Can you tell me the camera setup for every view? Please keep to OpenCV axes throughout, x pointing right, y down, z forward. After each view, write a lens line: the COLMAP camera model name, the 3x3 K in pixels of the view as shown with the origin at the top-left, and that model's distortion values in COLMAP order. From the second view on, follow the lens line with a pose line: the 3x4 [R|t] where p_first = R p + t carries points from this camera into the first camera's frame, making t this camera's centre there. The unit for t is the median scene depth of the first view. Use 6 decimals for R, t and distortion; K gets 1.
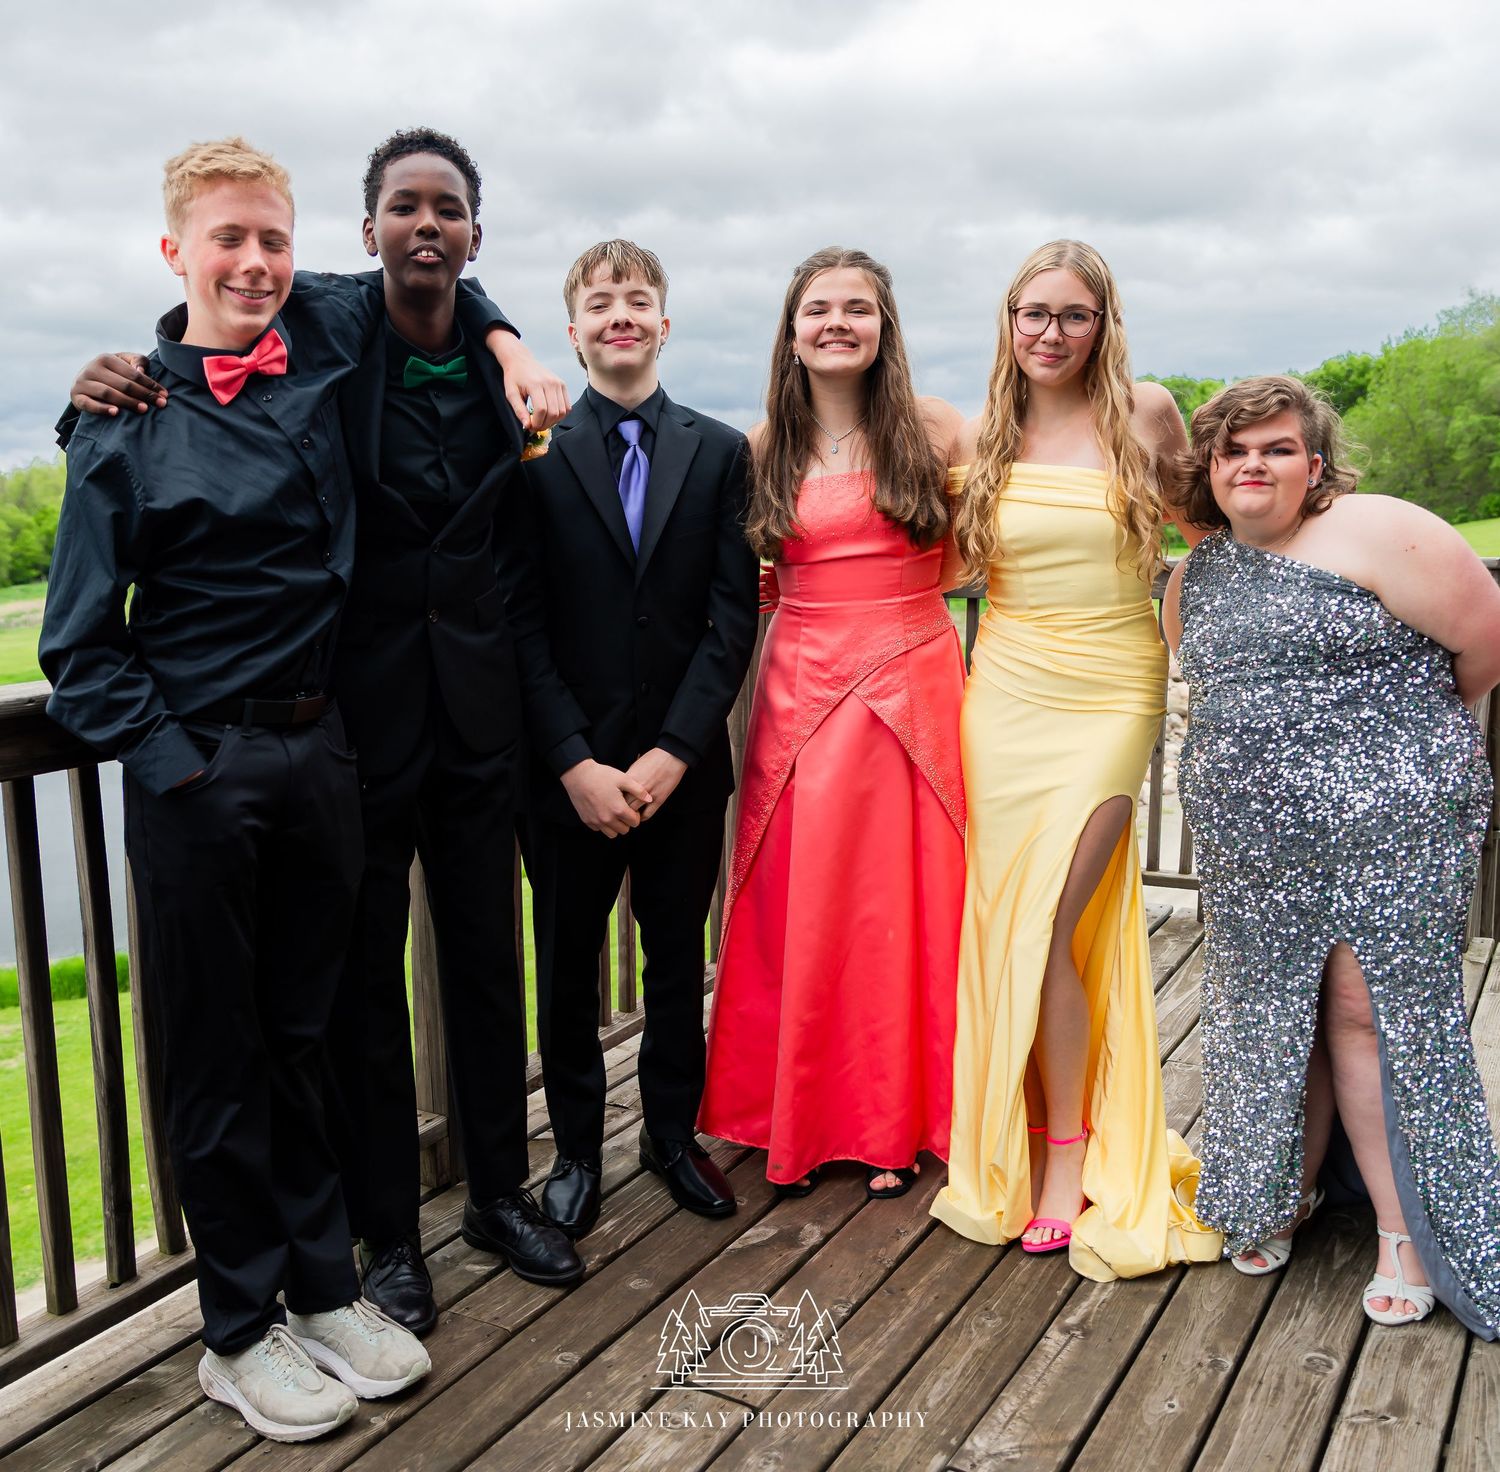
lens RADIAL K [[1490.9, 0, 779.6], [0, 1490.9, 728.3], [0, 0, 1]] dist [-0.001624, 0.000000]
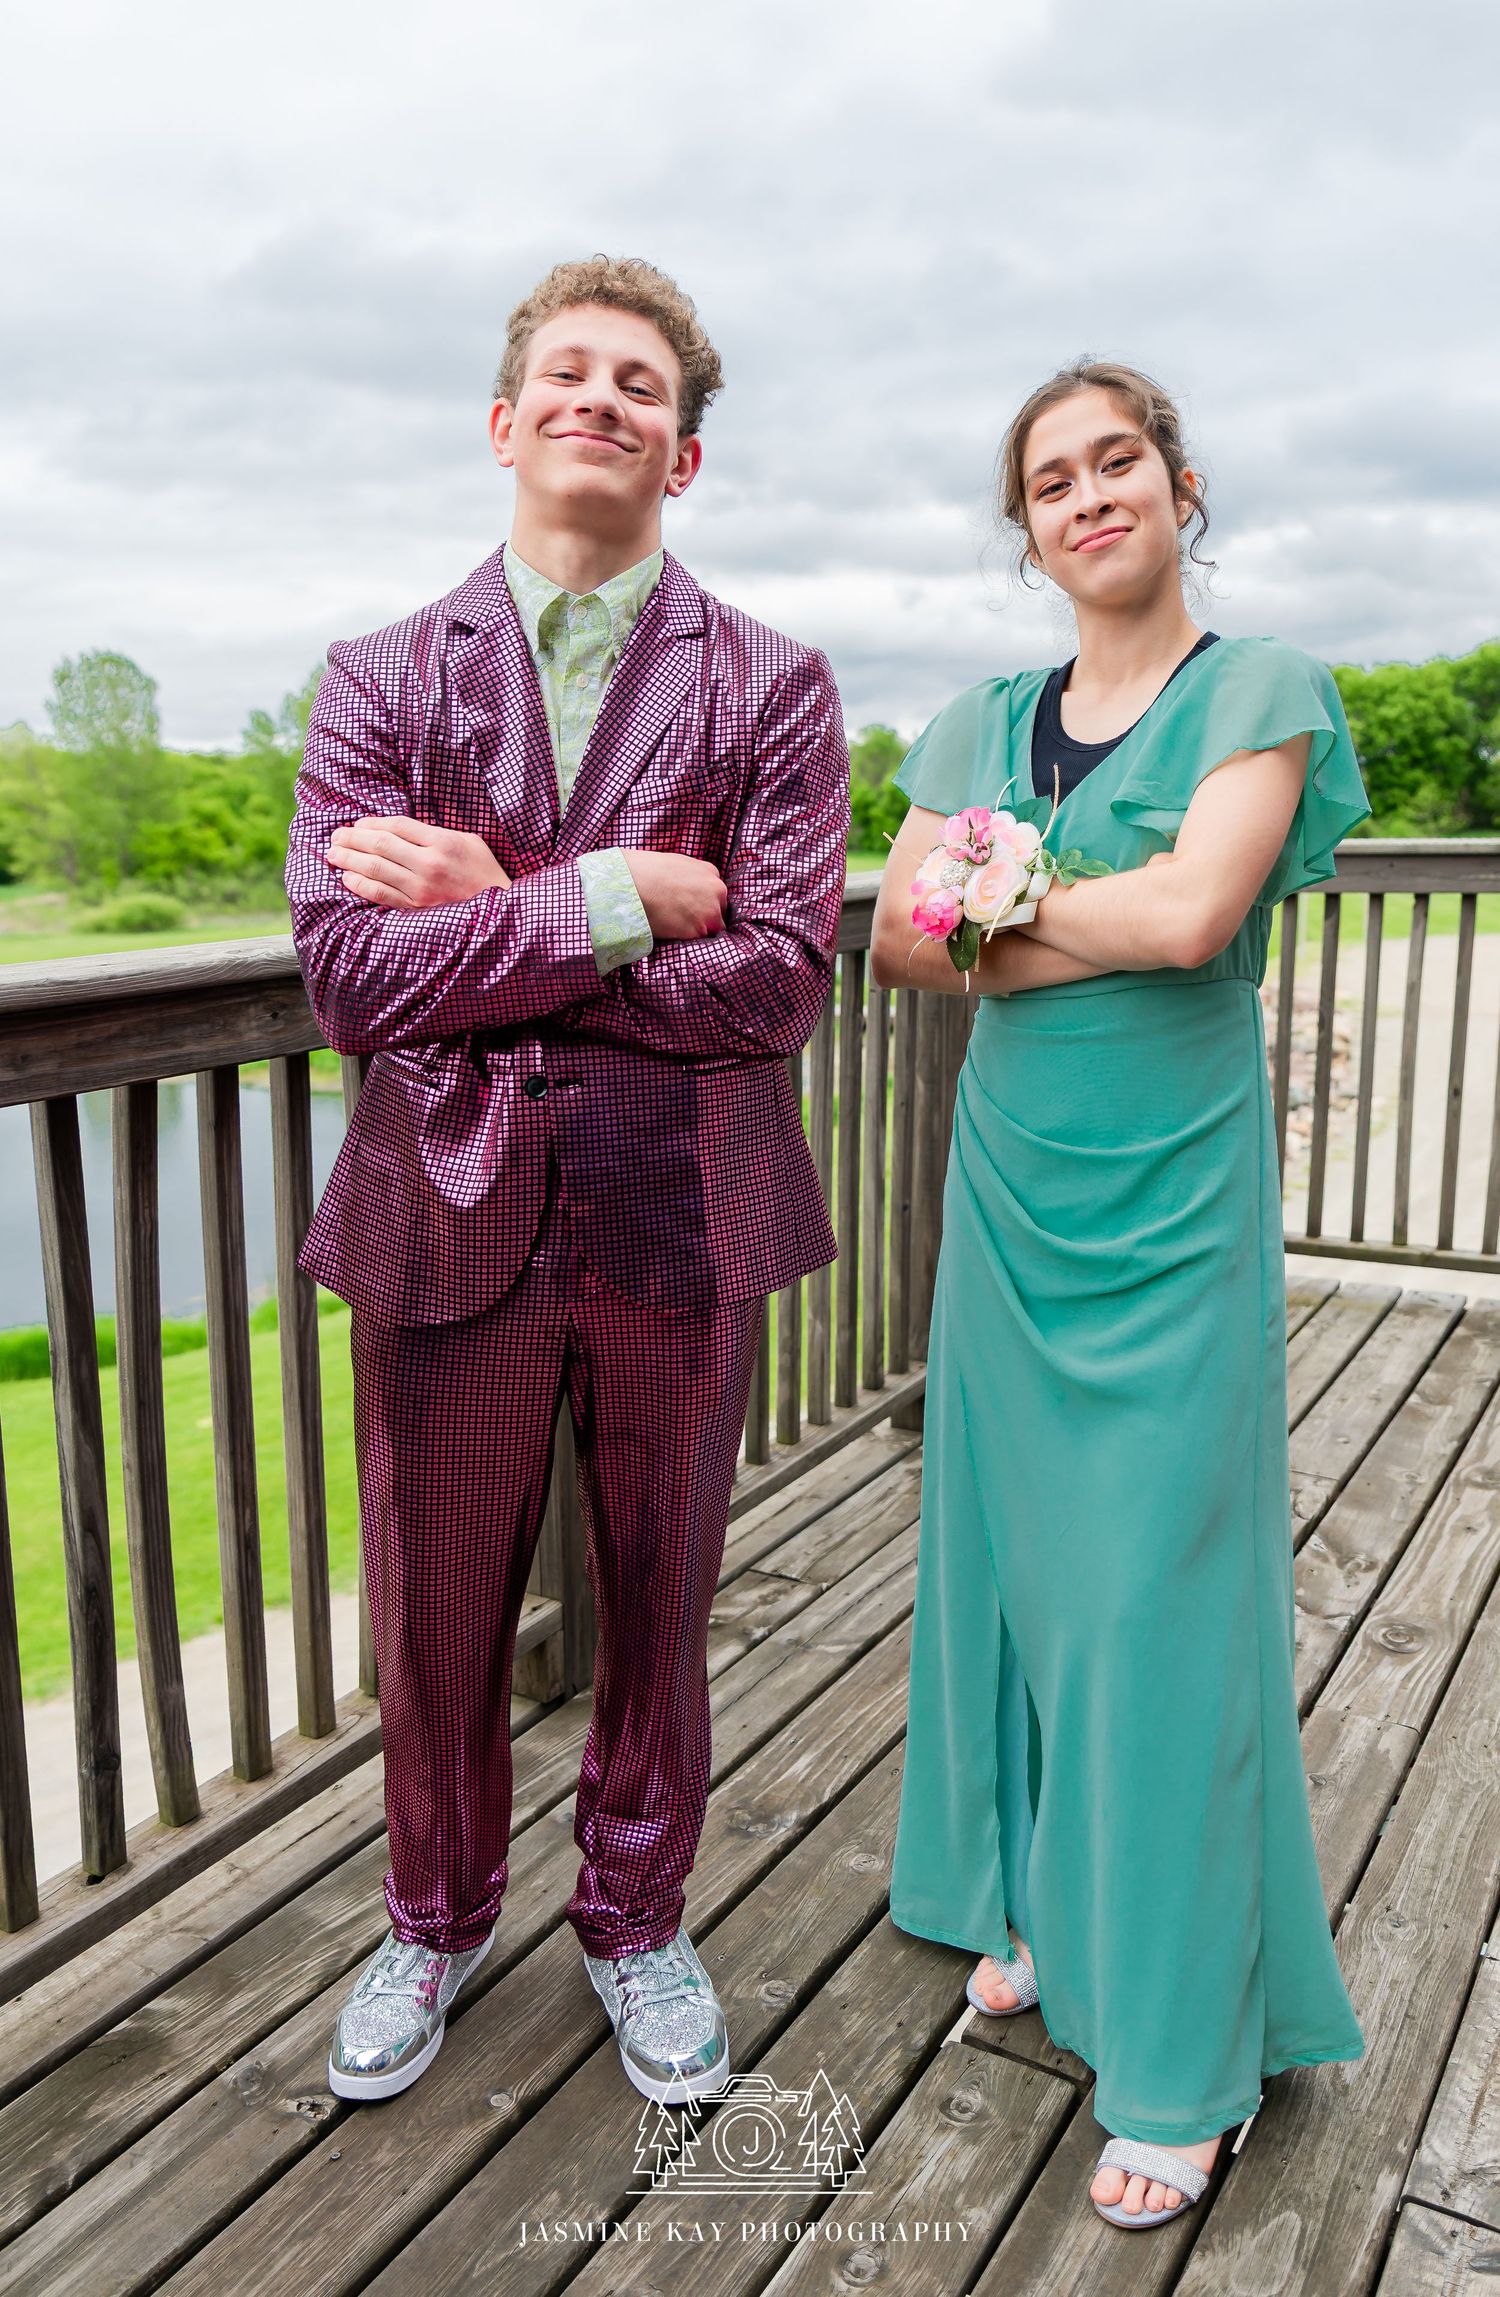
lens RADIAL K [[1736.0, 0, 848.5], [0, 1736.0, 1078.4], [0, 0, 1]] dist [-0.013989, 0.014288]
pose [[0.999938, 0.006485, 0.009013, -0.120595], [-0.006535, 0.999963, 0.005529, 0.011036], [-0.008976, -0.005588, 0.999944, 0.230124]]
